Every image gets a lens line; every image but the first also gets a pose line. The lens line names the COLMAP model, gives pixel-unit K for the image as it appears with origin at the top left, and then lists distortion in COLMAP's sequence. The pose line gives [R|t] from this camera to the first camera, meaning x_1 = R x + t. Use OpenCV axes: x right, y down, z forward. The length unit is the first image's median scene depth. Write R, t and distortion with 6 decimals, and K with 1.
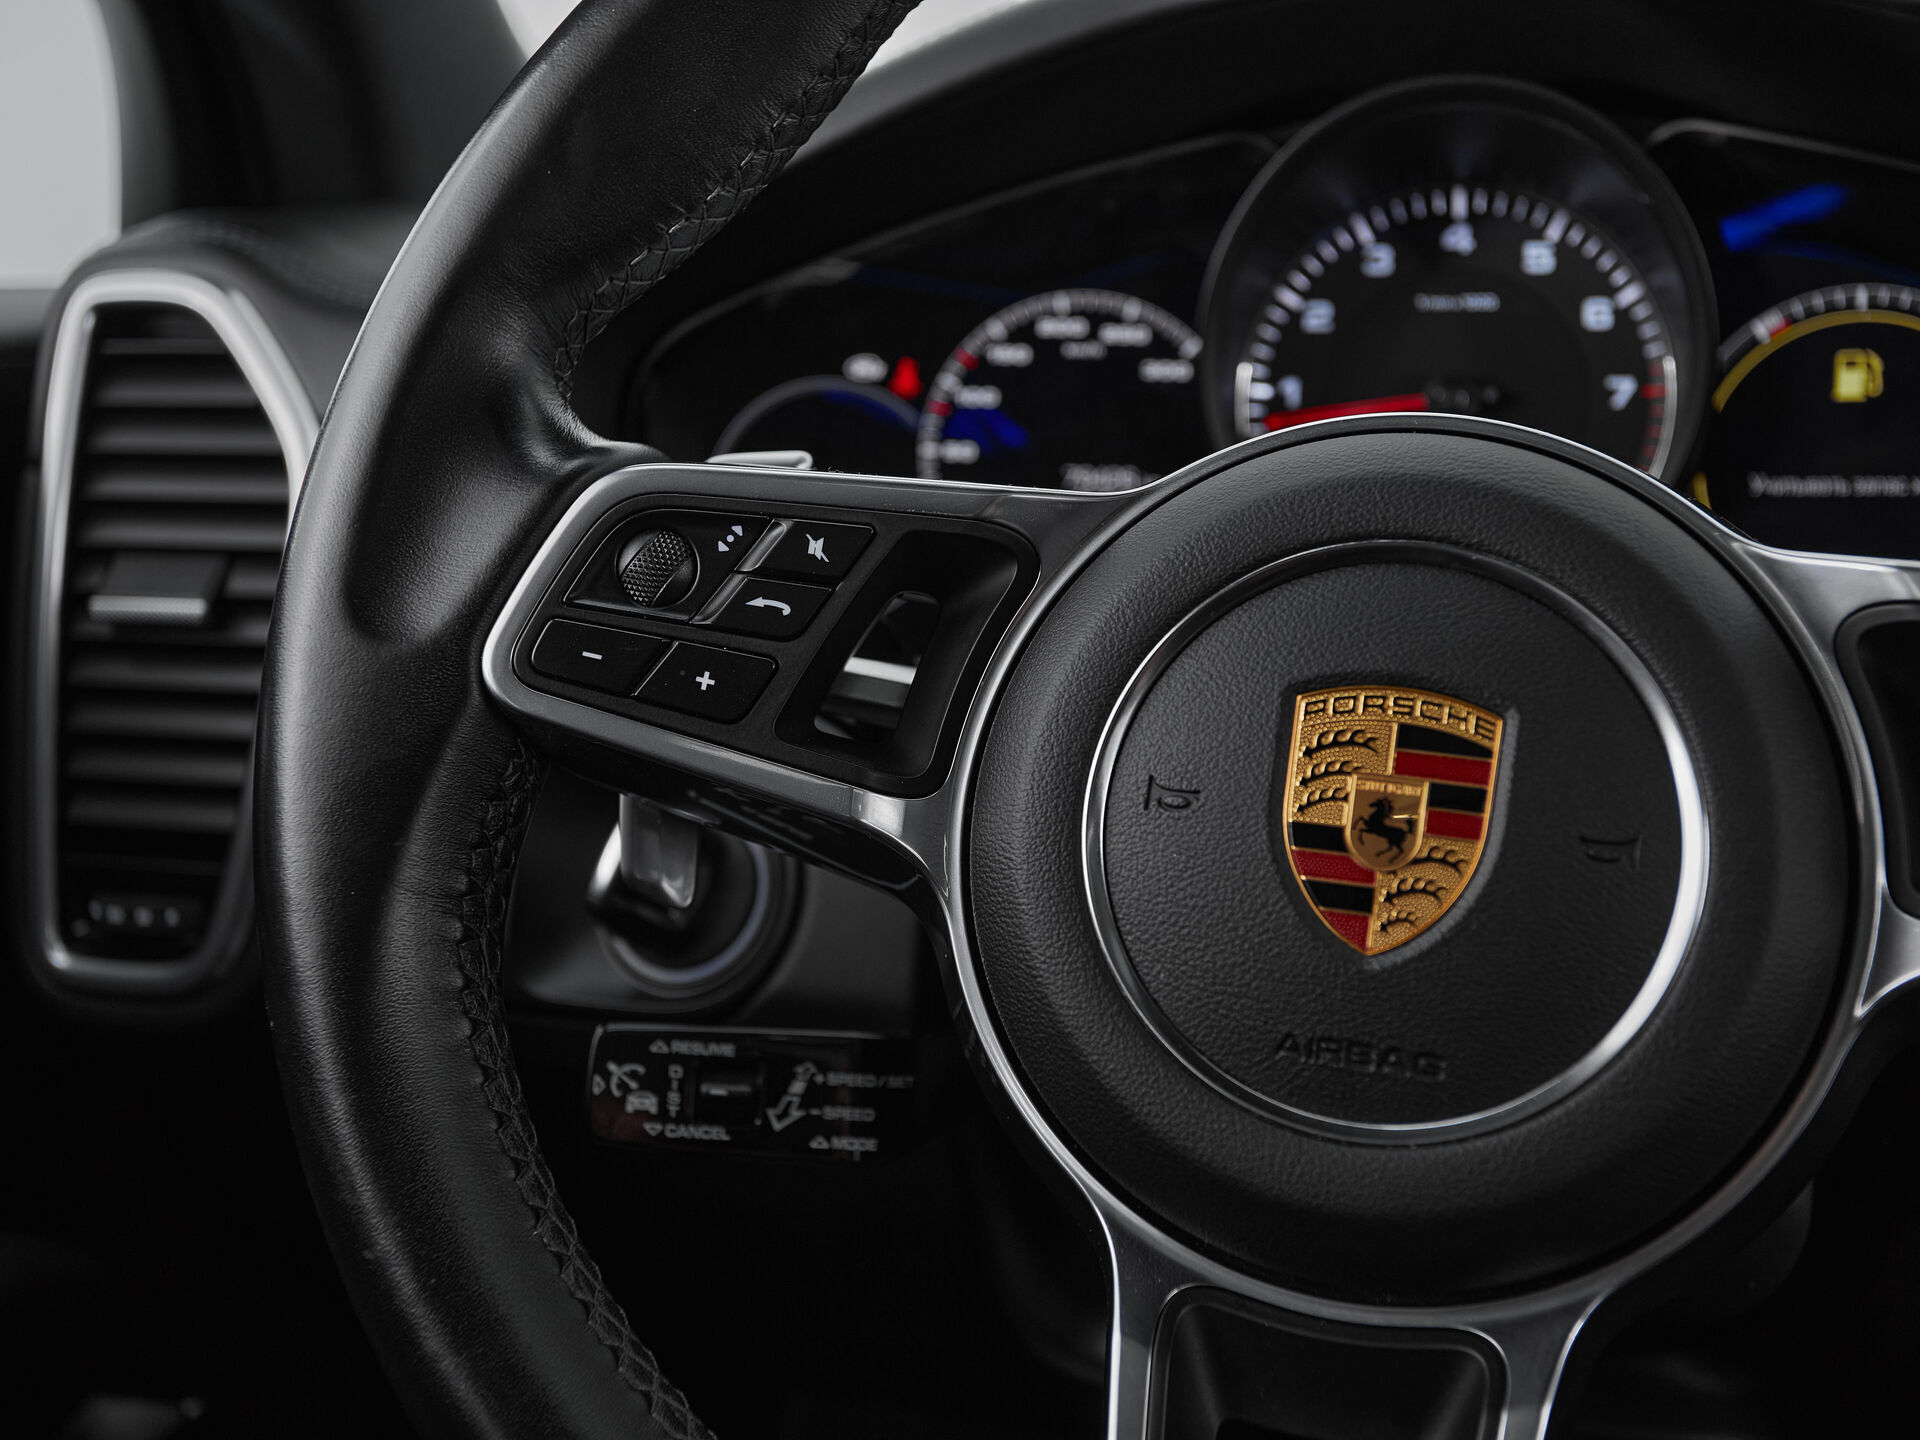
lens RADIAL K [[2309.2, 0, 946.9], [0, 2309.2, 713.8], [0, 0, 1]] dist [0.027714, 0.000000]
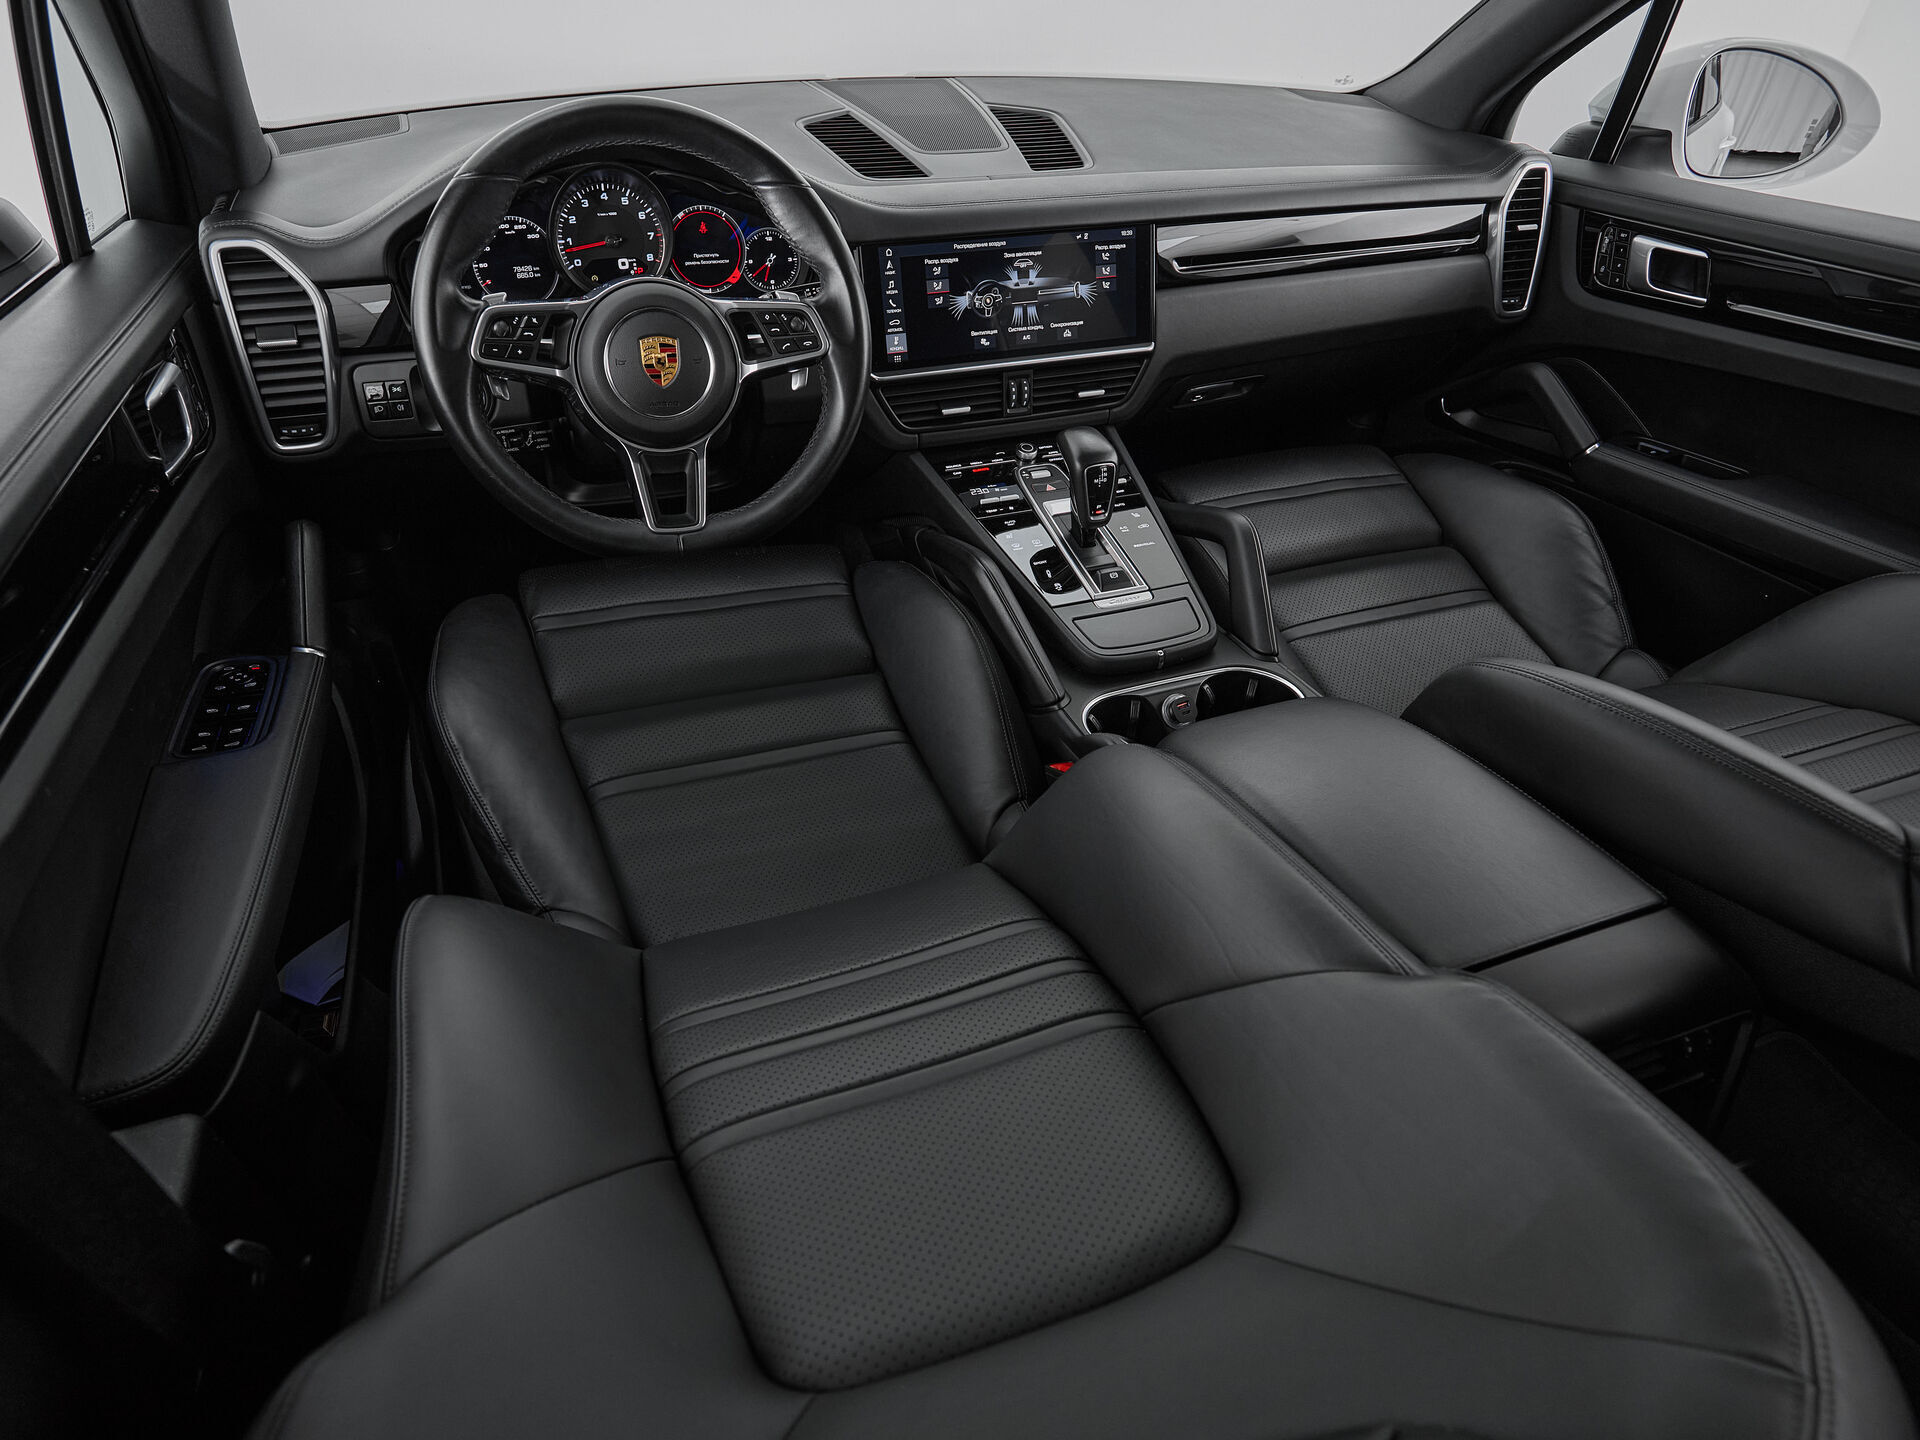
lens RADIAL K [[1092.3, 0, 910.0], [0, 1092.3, 717.3], [0, 0, 1]] dist [0.004480, 0.000147]
pose [[0.826541, -0.309429, 0.470195, -0.523373], [0.092873, 0.898864, 0.428273, -0.163096], [-0.555162, -0.310317, 0.771686, -1.055674]]
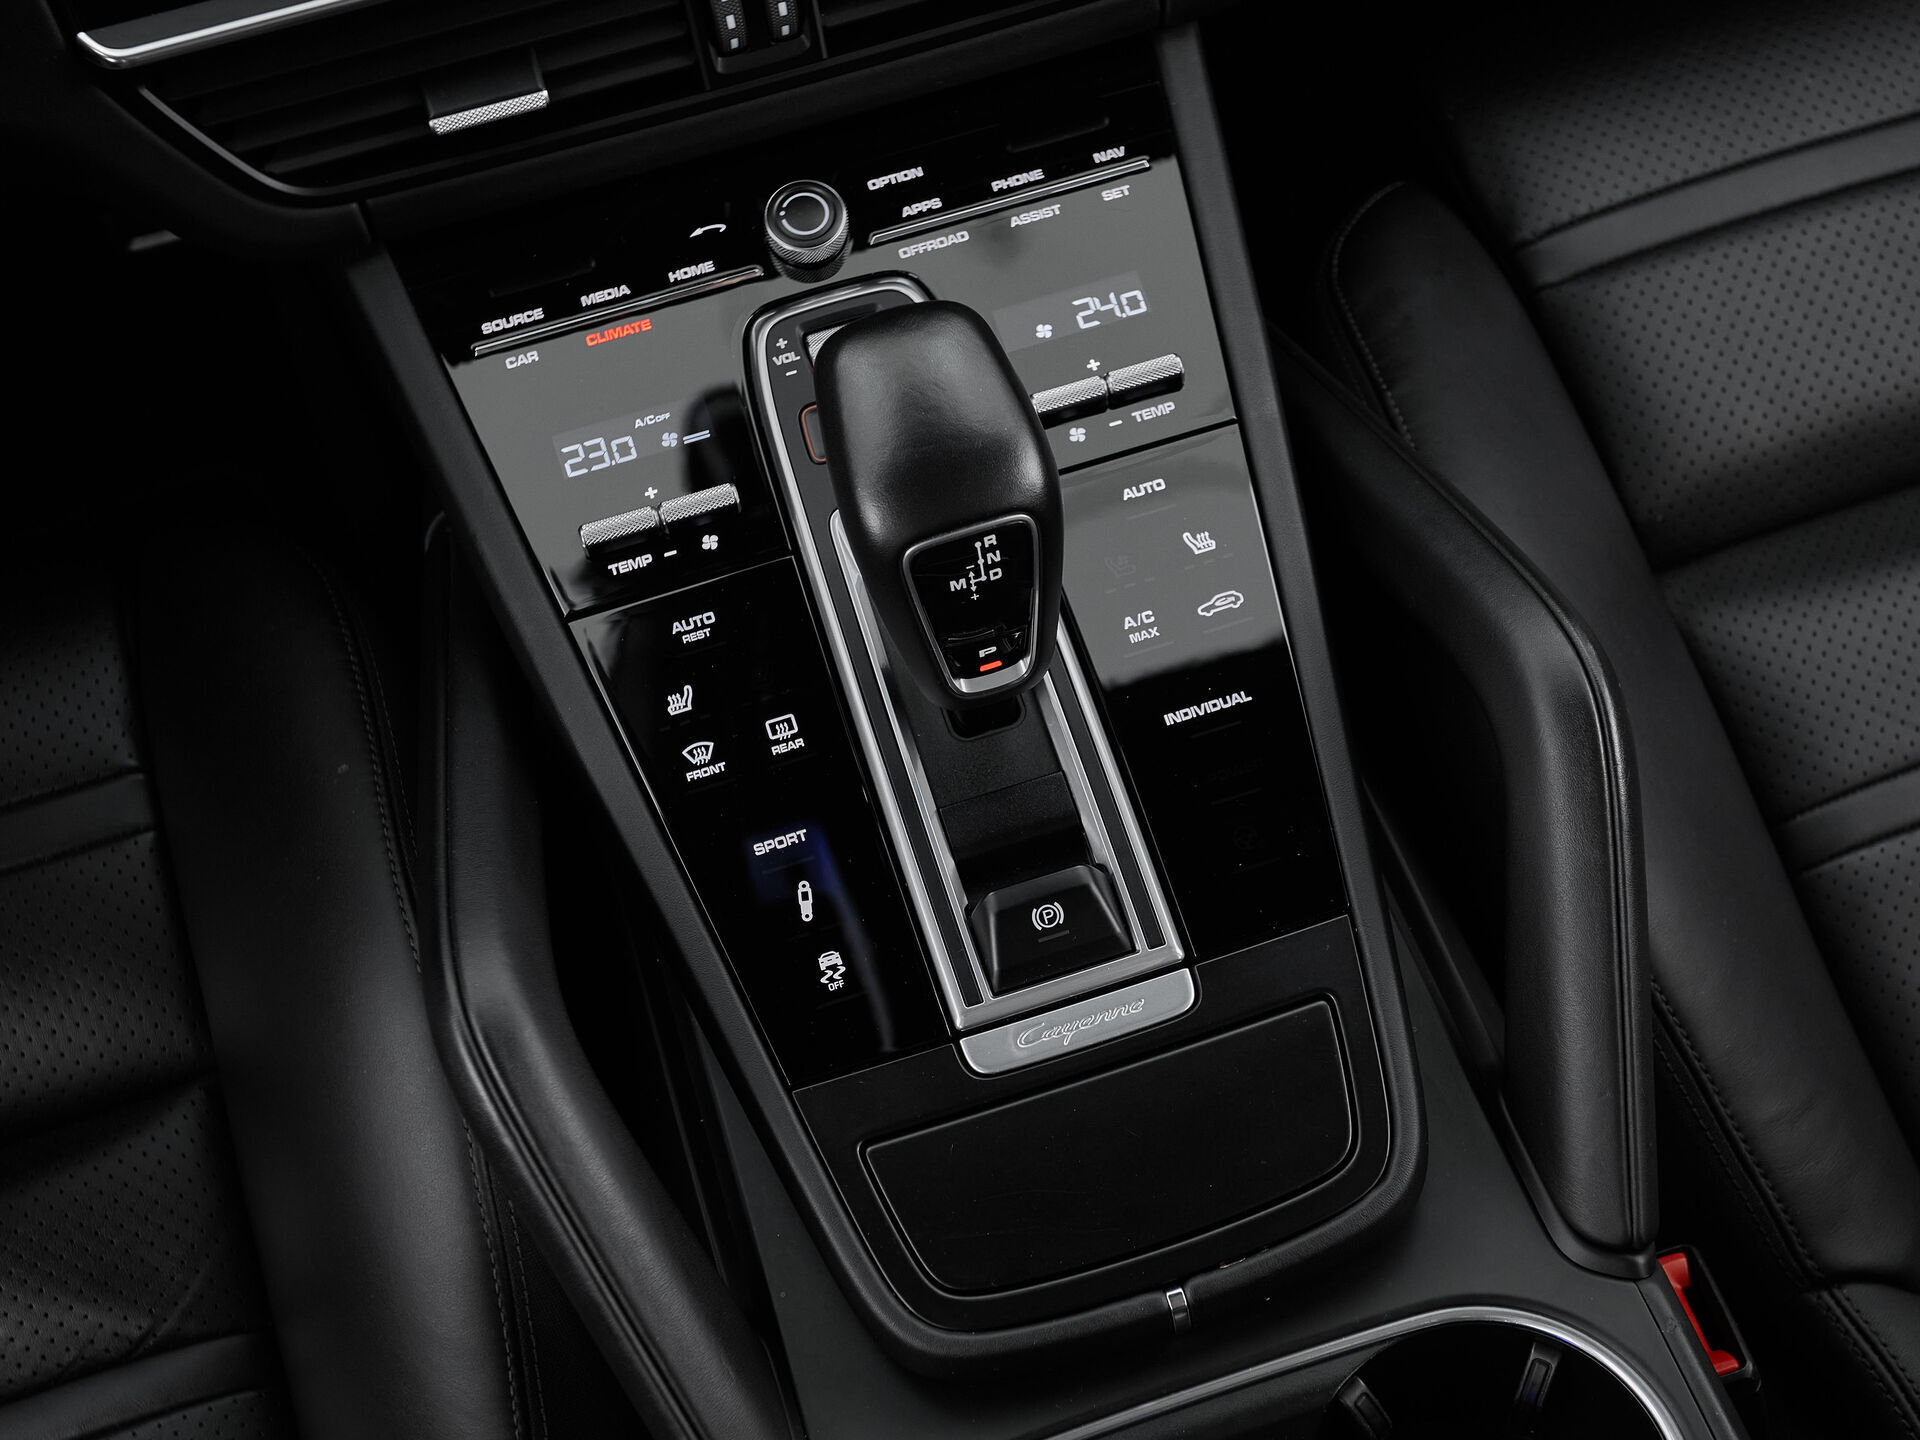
lens RADIAL K [[2589.7, 0, 1012.1], [0, 2589.7, 789.5], [0, 0, 1]] dist [0.039425, 0.000000]
pose [[0.848328, -0.469423, 0.244913, 0.491082], [0.158929, 0.666991, 0.727918, -0.441136], [-0.505056, -0.578589, 0.640432, -0.403832]]
